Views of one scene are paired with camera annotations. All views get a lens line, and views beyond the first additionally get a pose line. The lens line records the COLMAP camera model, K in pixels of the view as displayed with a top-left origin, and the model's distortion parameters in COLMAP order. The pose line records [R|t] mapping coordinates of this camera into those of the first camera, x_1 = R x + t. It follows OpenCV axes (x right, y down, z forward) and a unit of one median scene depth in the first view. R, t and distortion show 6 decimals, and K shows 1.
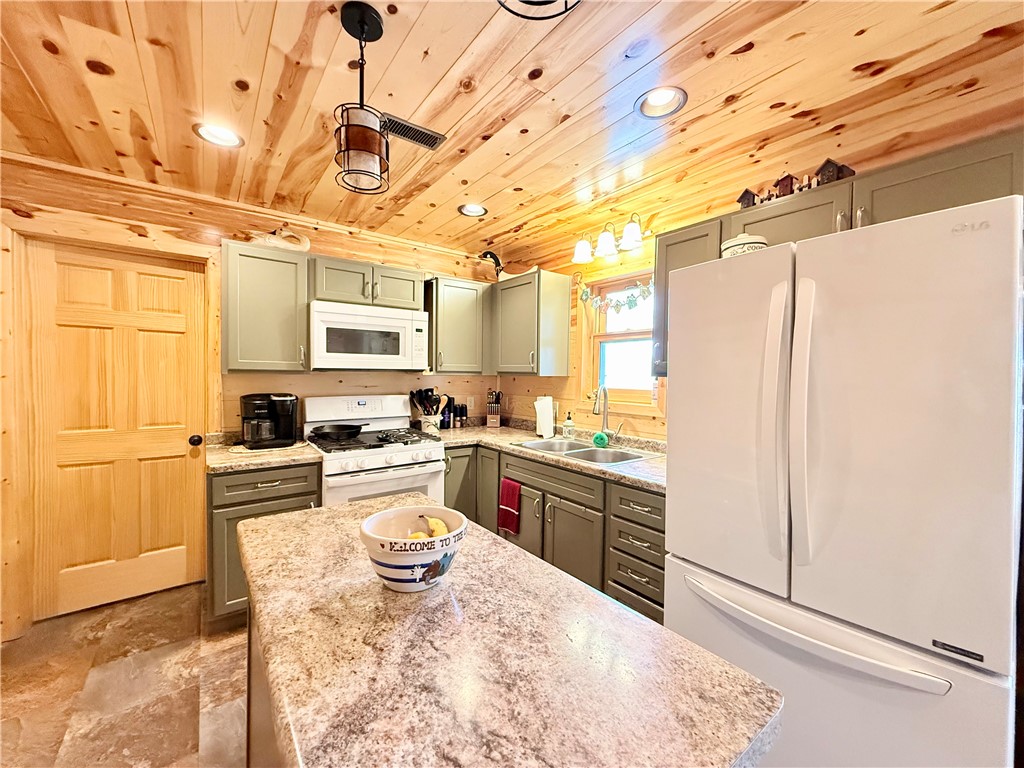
lens RADIAL K [[406.8, 0, 510.1], [0, 406.8, 384.8], [0, 0, 1]] dist [0.000572, -0.000382]
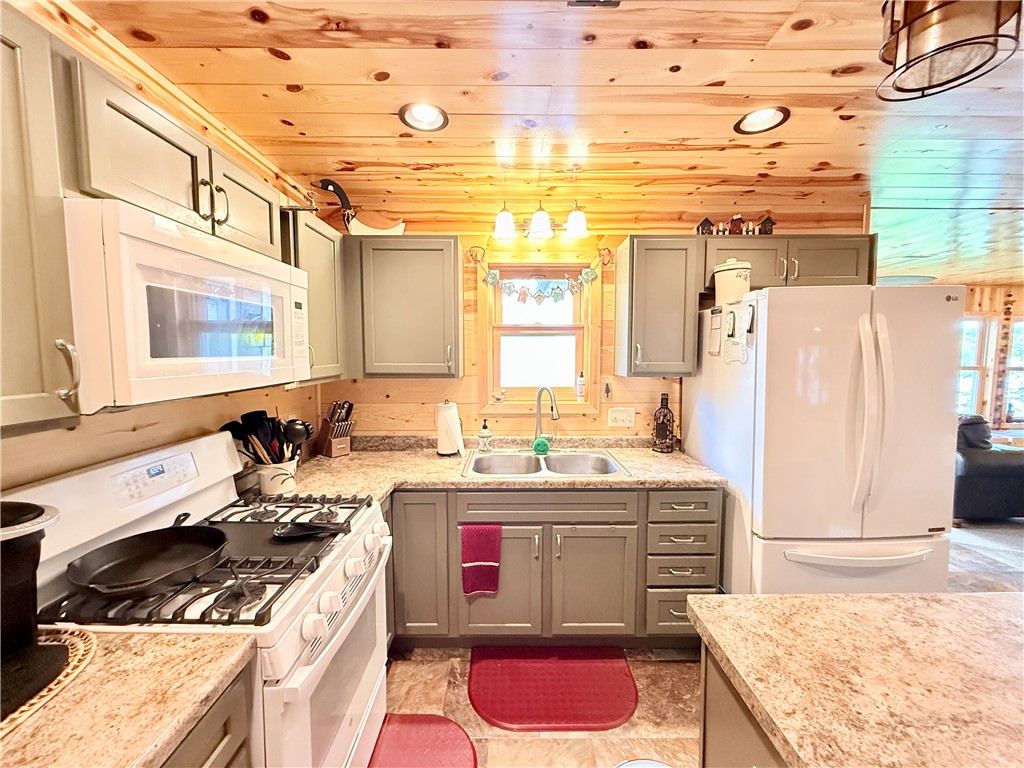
lens RADIAL K [[406.8, 0, 510.1], [0, 406.8, 384.8], [0, 0, 1]] dist [0.000572, -0.000382]
pose [[0.600422, -0.078196, 0.795851, -0.518898], [0.029838, 0.996705, 0.075420, -0.069548], [-0.799127, -0.021537, 0.600777, 0.509626]]
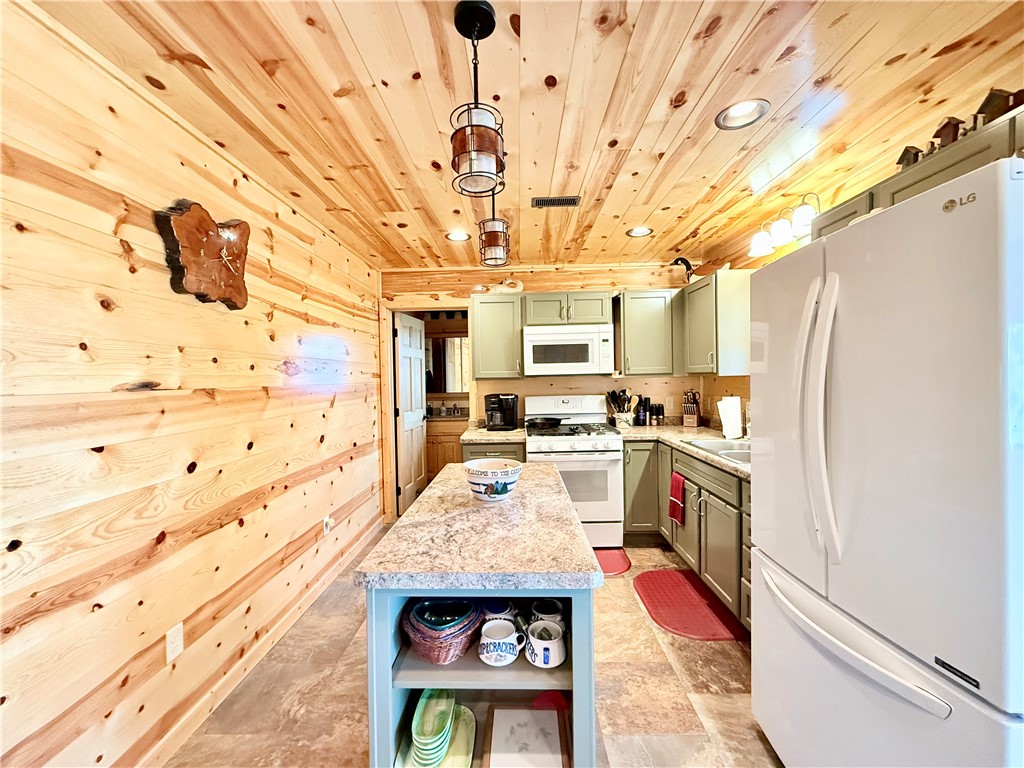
lens RADIAL K [[406.8, 0, 510.1], [0, 406.8, 384.8], [0, 0, 1]] dist [0.000572, -0.000382]
pose [[0.785984, -0.016073, -0.618038, 0.311859], [0.012055, 0.999870, -0.010672, 0.005008], [0.618129, 0.000938, 0.786076, -0.112149]]
